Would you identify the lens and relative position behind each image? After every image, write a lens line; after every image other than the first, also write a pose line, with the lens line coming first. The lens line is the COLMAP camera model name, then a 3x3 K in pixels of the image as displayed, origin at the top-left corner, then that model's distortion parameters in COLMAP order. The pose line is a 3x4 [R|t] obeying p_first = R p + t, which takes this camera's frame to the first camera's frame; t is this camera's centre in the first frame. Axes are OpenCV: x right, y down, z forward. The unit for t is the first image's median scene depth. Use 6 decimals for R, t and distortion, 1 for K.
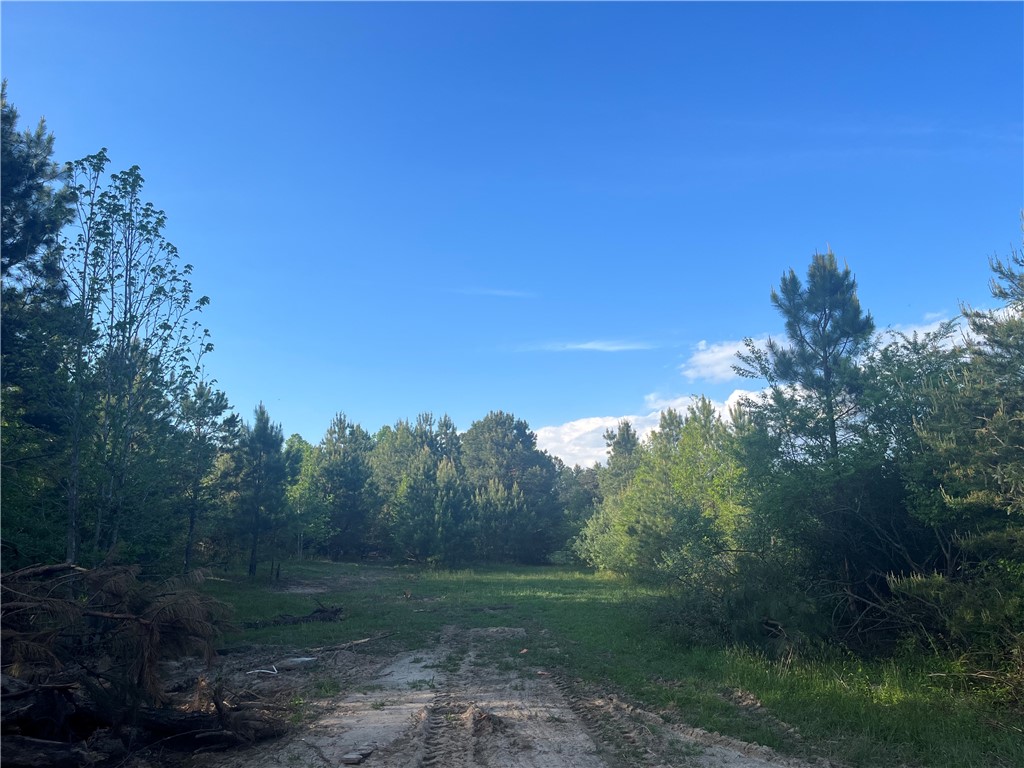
lens RADIAL K [[770.9, 0, 524.2], [0, 770.9, 368.6], [0, 0, 1]] dist [0.058004, -0.082906]
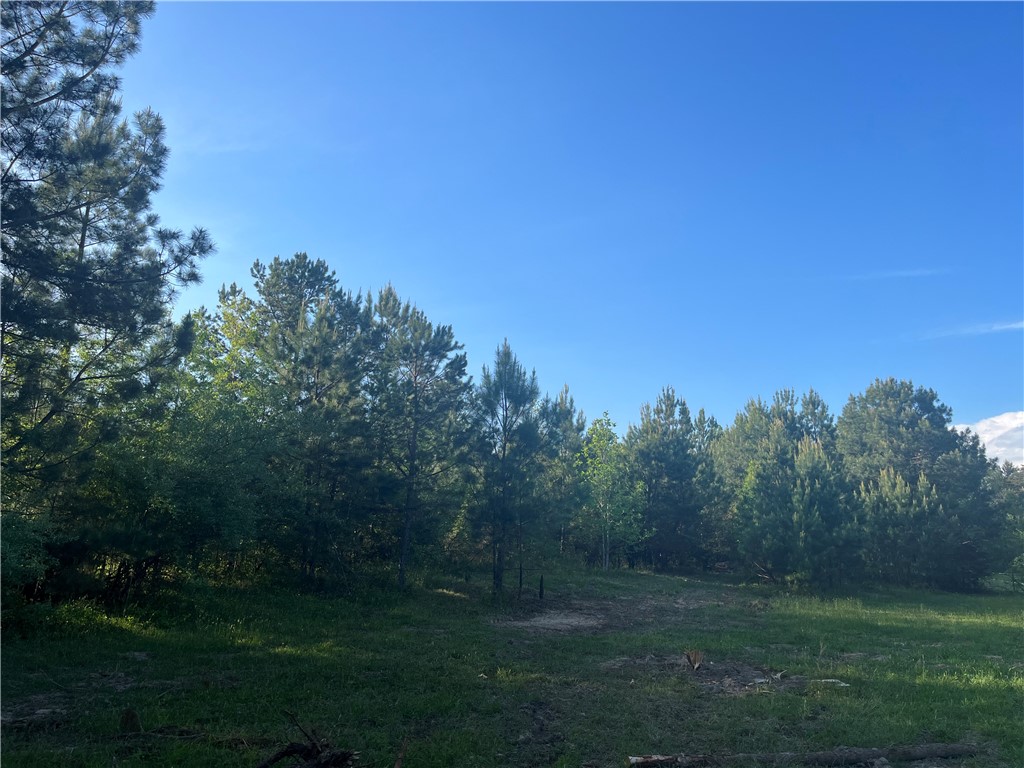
lens RADIAL K [[770.9, 0, 513.1], [0, 770.9, 386.8], [0, 0, 1]] dist [0.058004, -0.082906]
pose [[0.883592, -0.061611, -0.464187, -0.006653], [0.066857, 0.997749, -0.005167, 0.049943], [0.463461, -0.026469, 0.885722, 0.215506]]
